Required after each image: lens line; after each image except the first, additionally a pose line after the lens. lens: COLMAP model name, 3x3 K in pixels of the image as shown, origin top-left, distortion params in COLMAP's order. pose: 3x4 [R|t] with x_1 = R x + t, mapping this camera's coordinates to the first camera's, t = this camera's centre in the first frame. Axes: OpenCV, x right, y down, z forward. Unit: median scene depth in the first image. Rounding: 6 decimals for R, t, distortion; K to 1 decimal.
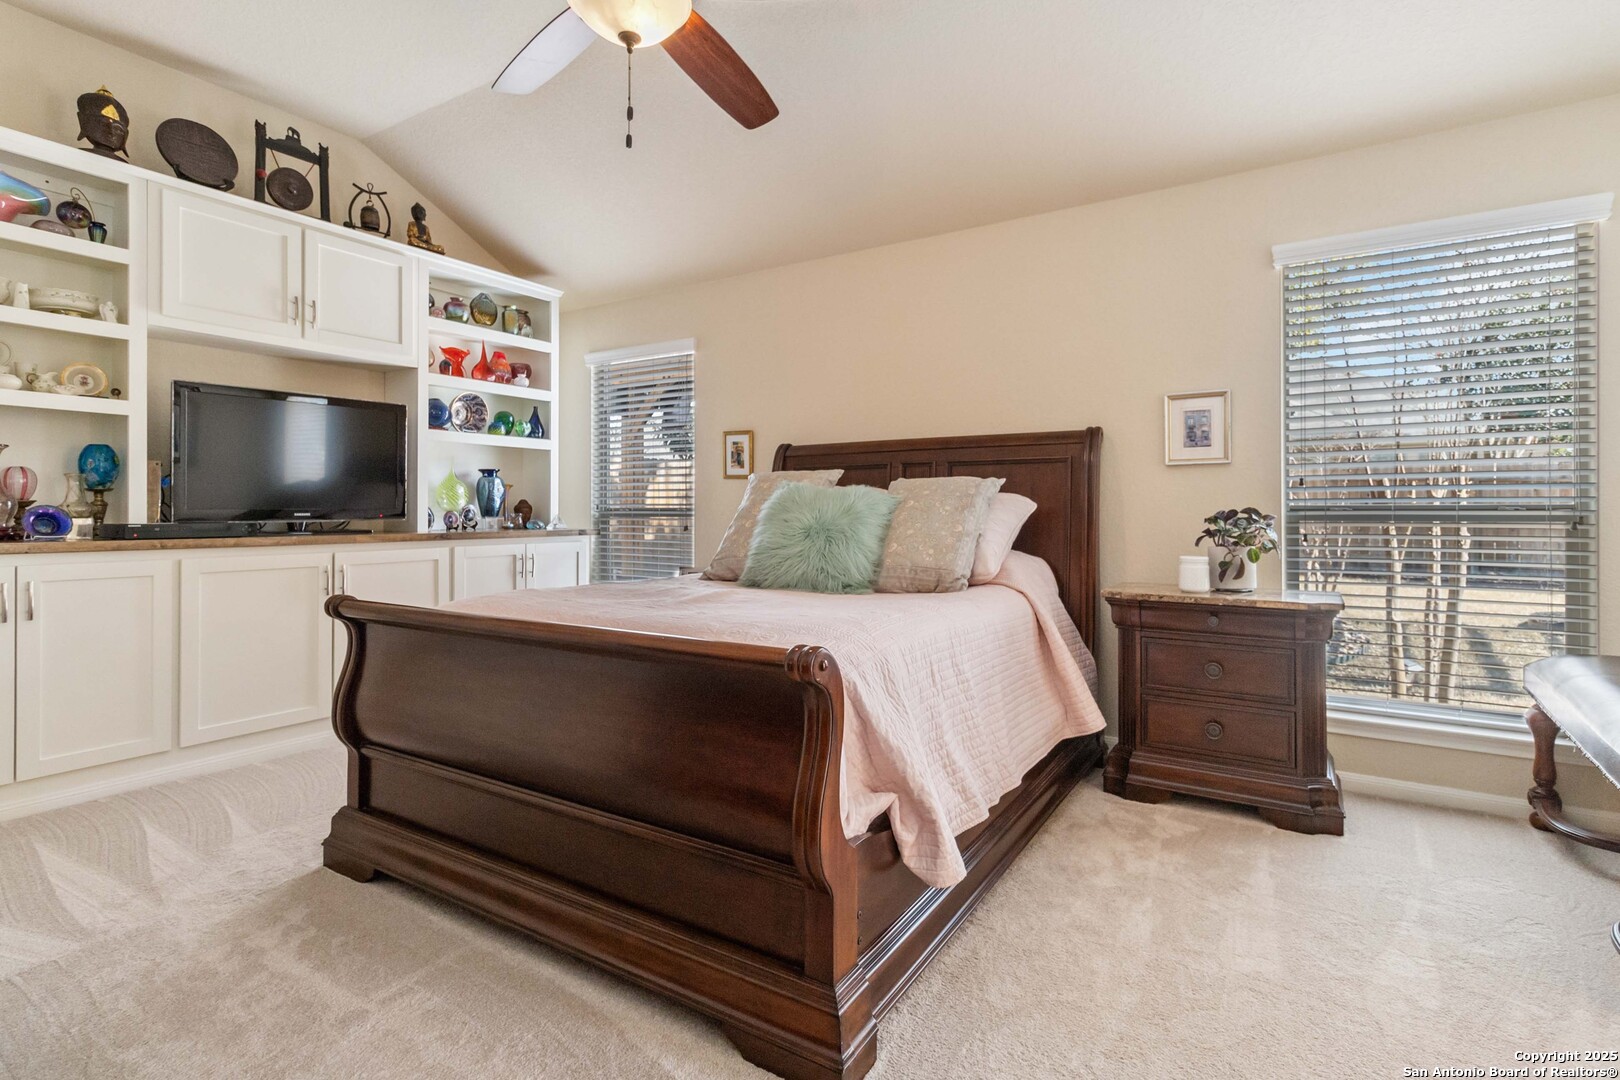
lens RADIAL K [[770.2, 0, 817.0], [0, 770.2, 510.6], [0, 0, 1]] dist [-0.000840, 0.001988]
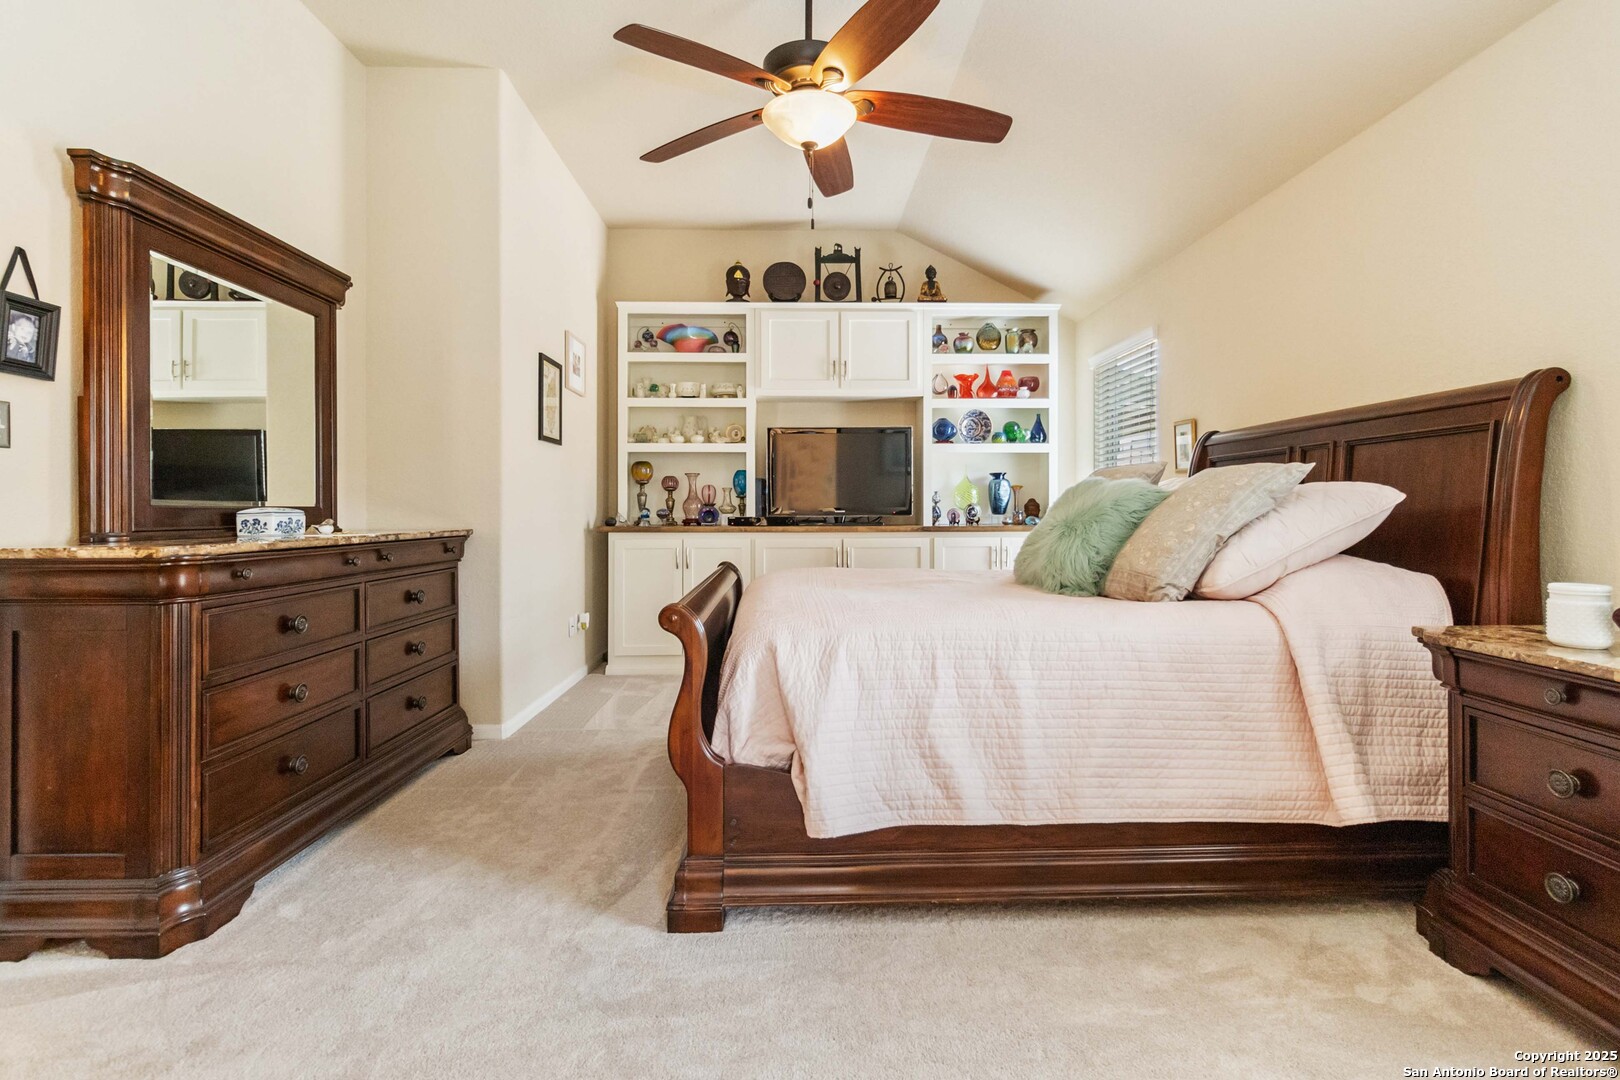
lens RADIAL K [[770.2, 0, 817.0], [0, 770.2, 510.6], [0, 0, 1]] dist [-0.000840, 0.001988]
pose [[0.562355, -0.001147, -0.826895, 0.464042], [0.002571, 0.999997, 0.000361, 0.001923], [0.826892, -0.002329, 0.562356, 0.149482]]
